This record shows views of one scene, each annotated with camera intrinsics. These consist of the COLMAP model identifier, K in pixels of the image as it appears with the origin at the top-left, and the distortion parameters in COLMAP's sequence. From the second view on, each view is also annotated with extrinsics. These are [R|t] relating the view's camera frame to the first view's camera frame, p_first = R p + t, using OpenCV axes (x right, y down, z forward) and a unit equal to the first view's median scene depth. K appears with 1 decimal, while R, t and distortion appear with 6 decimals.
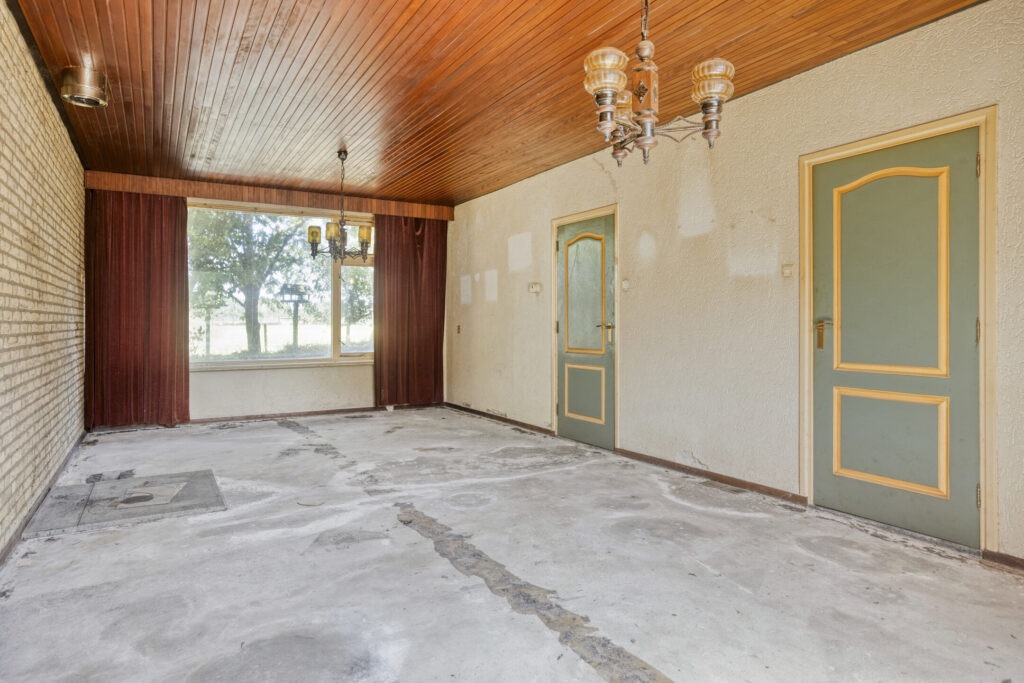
lens RADIAL K [[576.8, 0, 507.2], [0, 576.8, 319.3], [0, 0, 1]] dist [-0.020360, 0.000277]
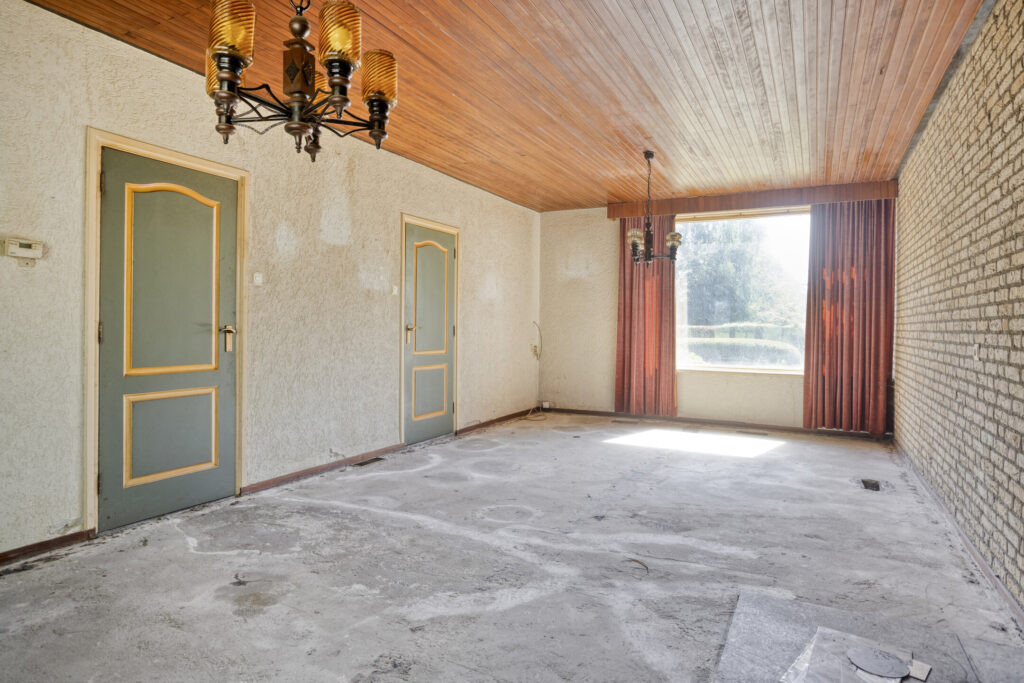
lens RADIAL K [[576.8, 0, 511.0], [0, 576.8, 343.4], [0, 0, 1]] dist [-0.020360, 0.000277]
pose [[-0.507108, -0.016969, 0.861716, -0.633772], [-0.005263, 0.999848, 0.016592, 0.016869], [-0.861867, 0.003879, -0.507120, 1.061639]]
